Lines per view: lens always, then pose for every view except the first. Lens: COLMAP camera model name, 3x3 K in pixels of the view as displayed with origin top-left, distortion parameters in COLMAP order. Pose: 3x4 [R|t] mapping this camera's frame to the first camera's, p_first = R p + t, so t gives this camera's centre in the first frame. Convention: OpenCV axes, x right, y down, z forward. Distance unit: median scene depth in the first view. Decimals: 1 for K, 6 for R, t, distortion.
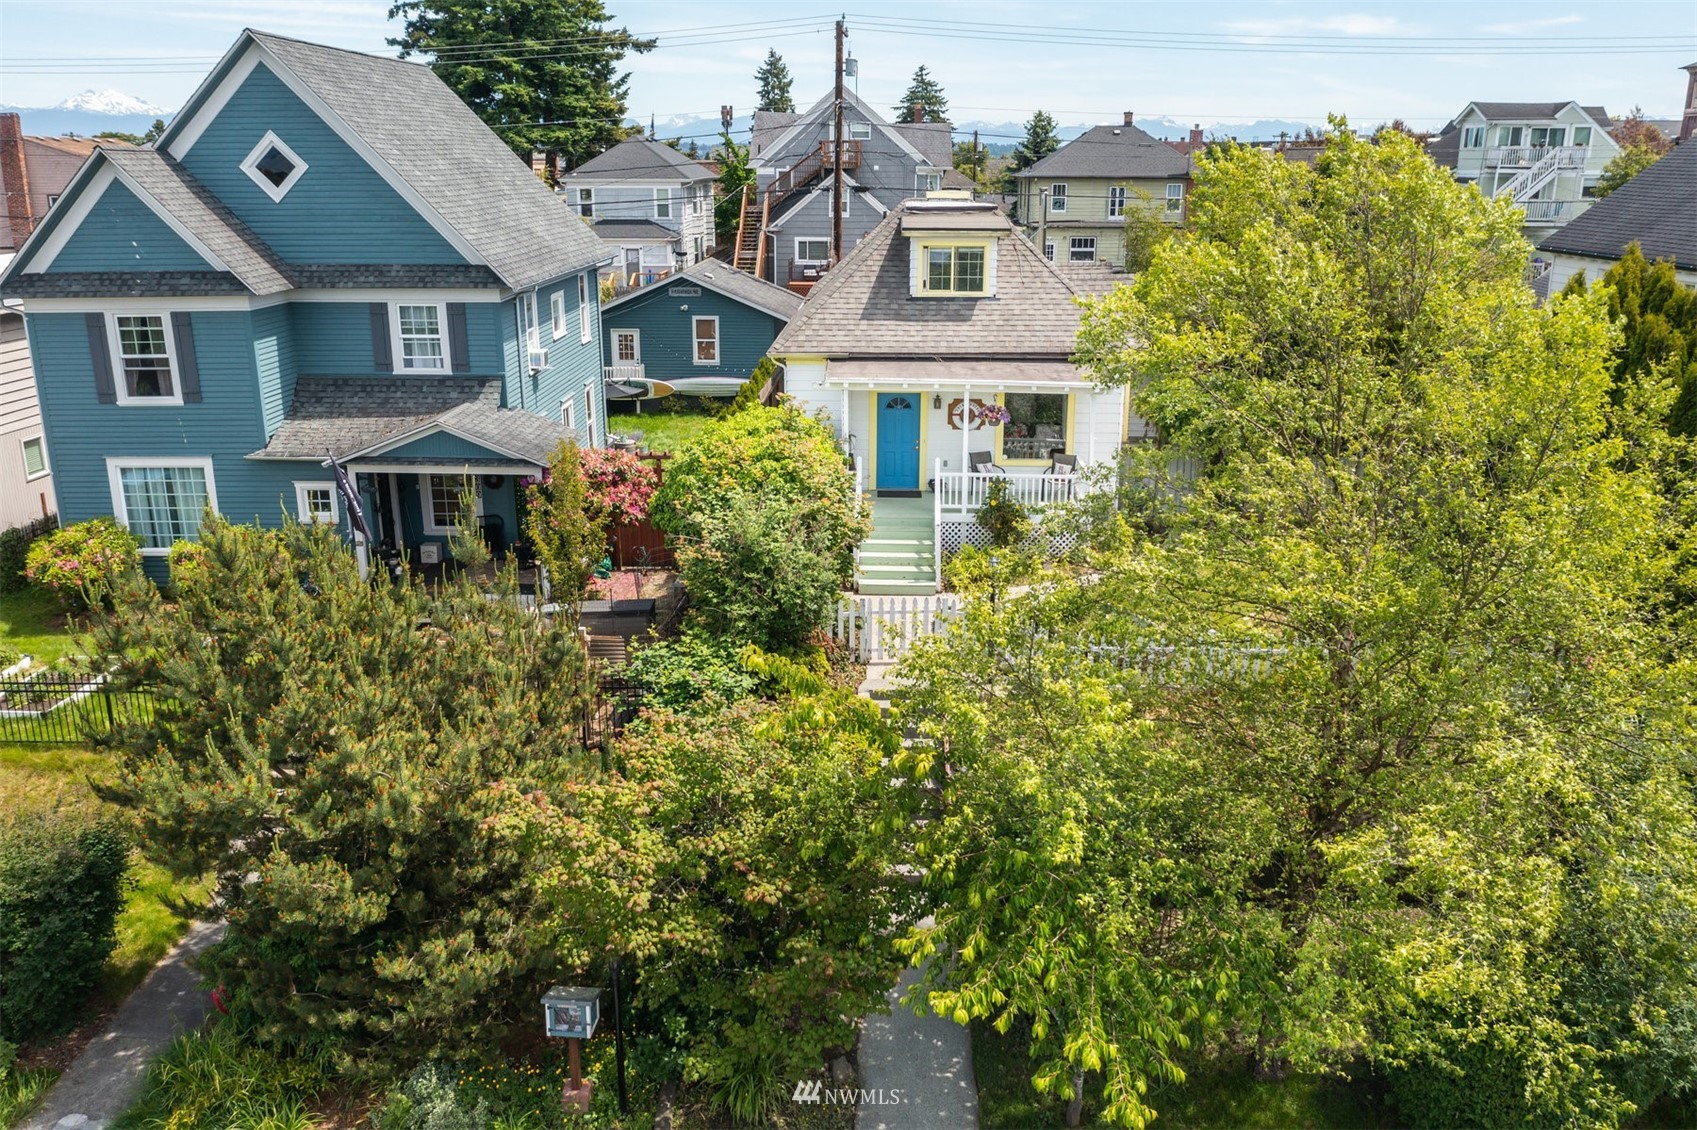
lens RADIAL K [[1371.7, 0, 862.7], [0, 1371.7, 563.6], [0, 0, 1]] dist [-0.000558, -0.000970]
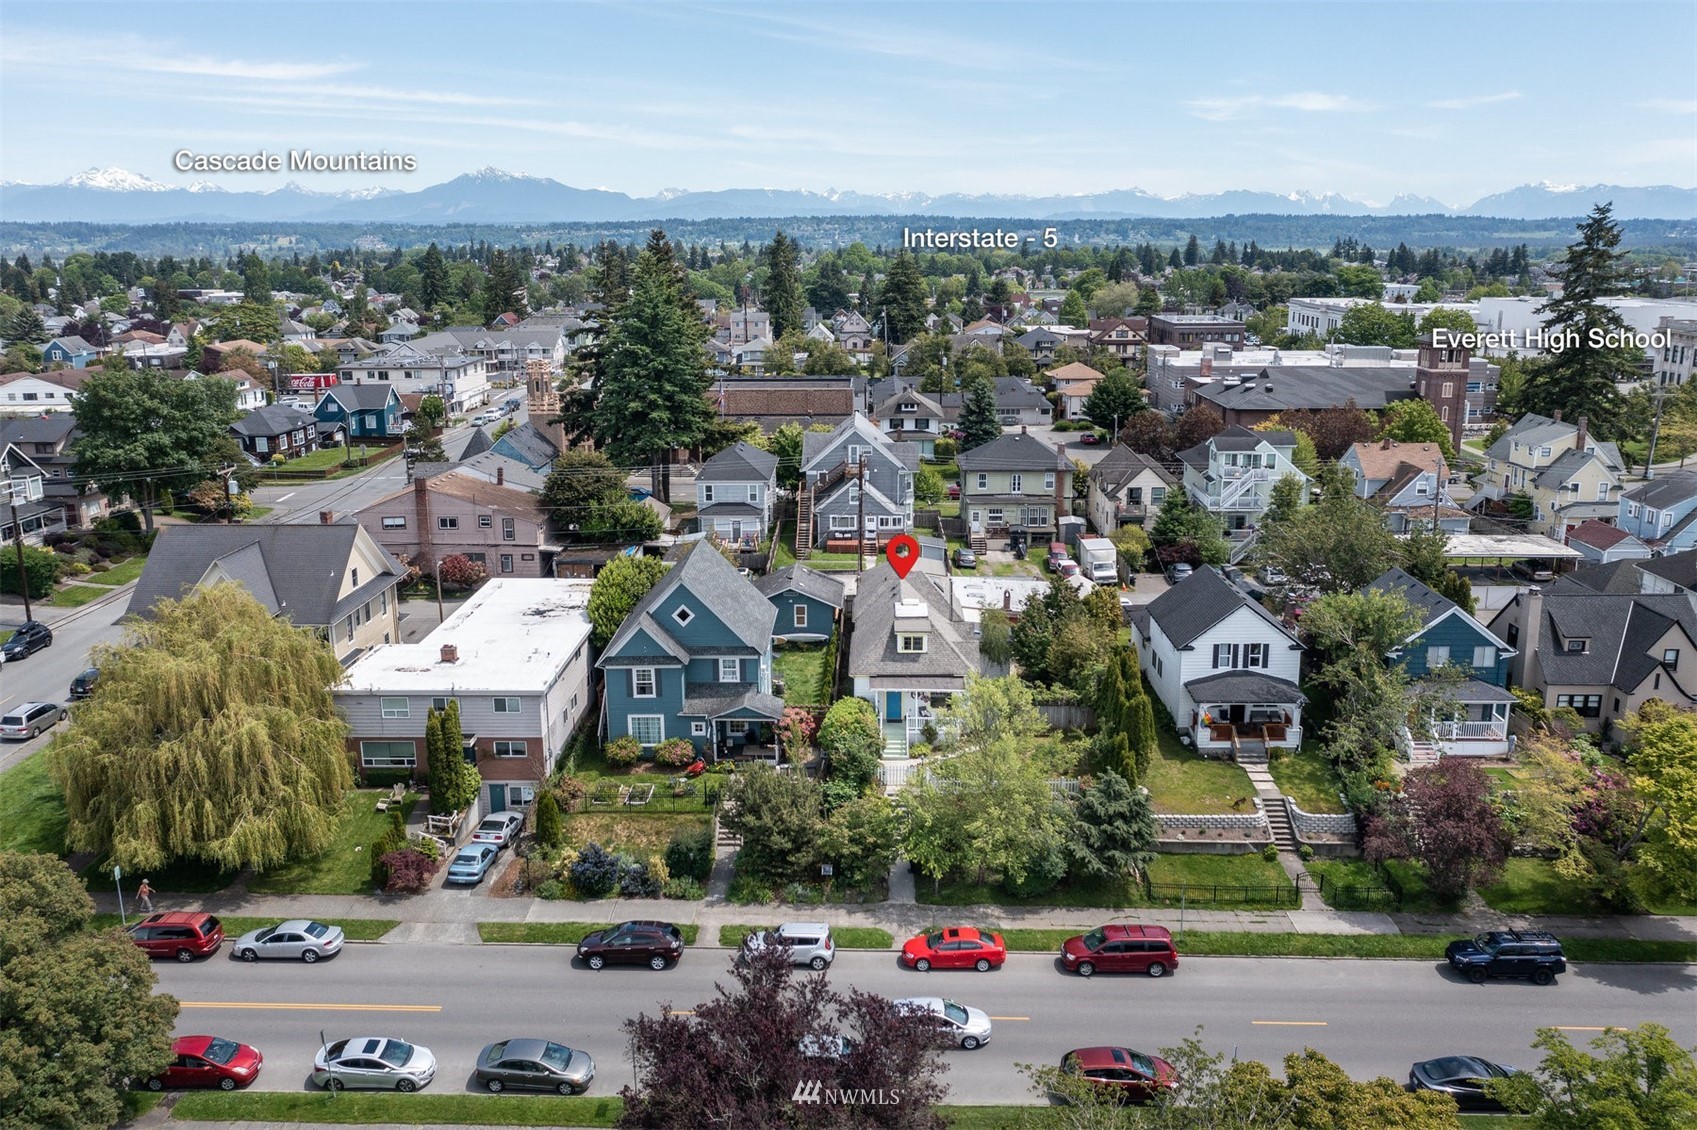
lens RADIAL K [[1371.7, 0, 862.7], [0, 1371.7, 563.6], [0, 0, 1]] dist [-0.000558, -0.000970]
pose [[0.999902, -0.009096, 0.010652, -0.070246], [0.009507, 0.999184, -0.039246, -0.279773], [-0.010286, 0.039344, 0.999173, -1.968118]]
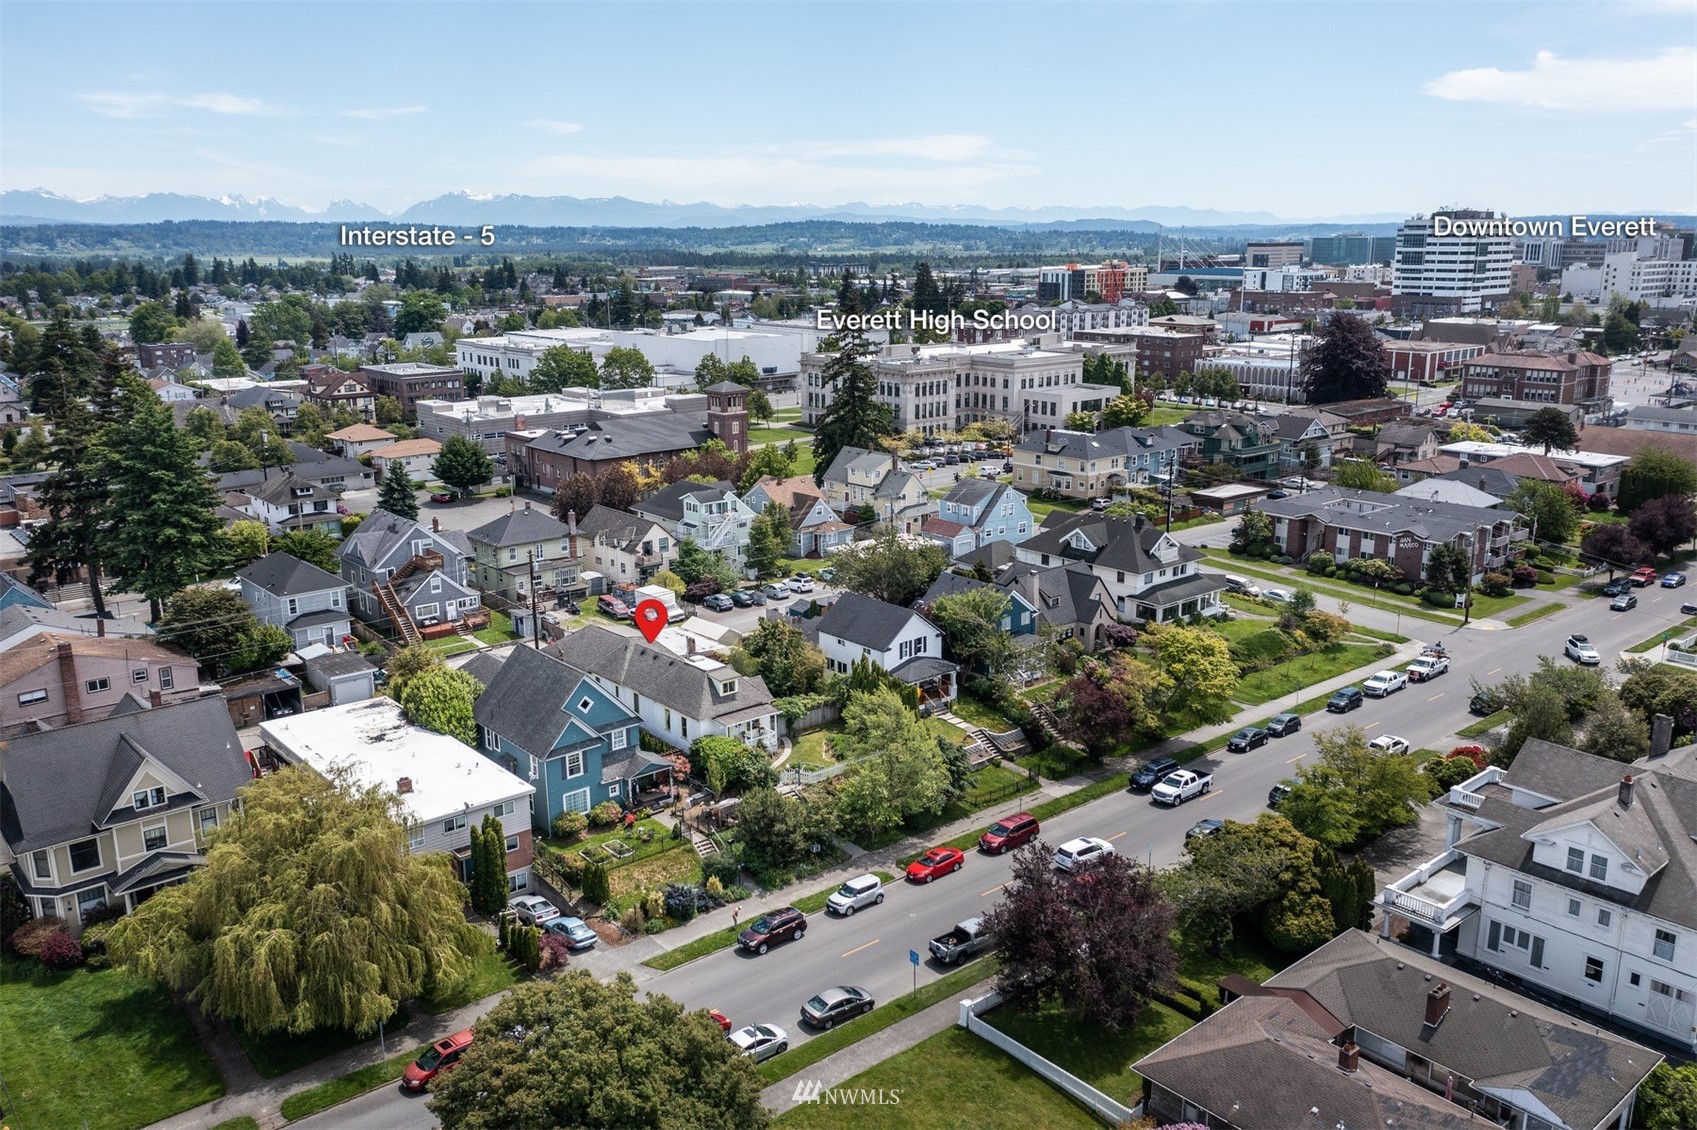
lens RADIAL K [[1371.7, 0, 862.7], [0, 1371.7, 563.6], [0, 0, 1]] dist [-0.000558, -0.000970]
pose [[0.731817, -0.166154, 0.660936, -2.240050], [0.189786, 0.981146, 0.036513, -0.649964], [-0.654542, 0.098716, 0.749553, -2.267396]]
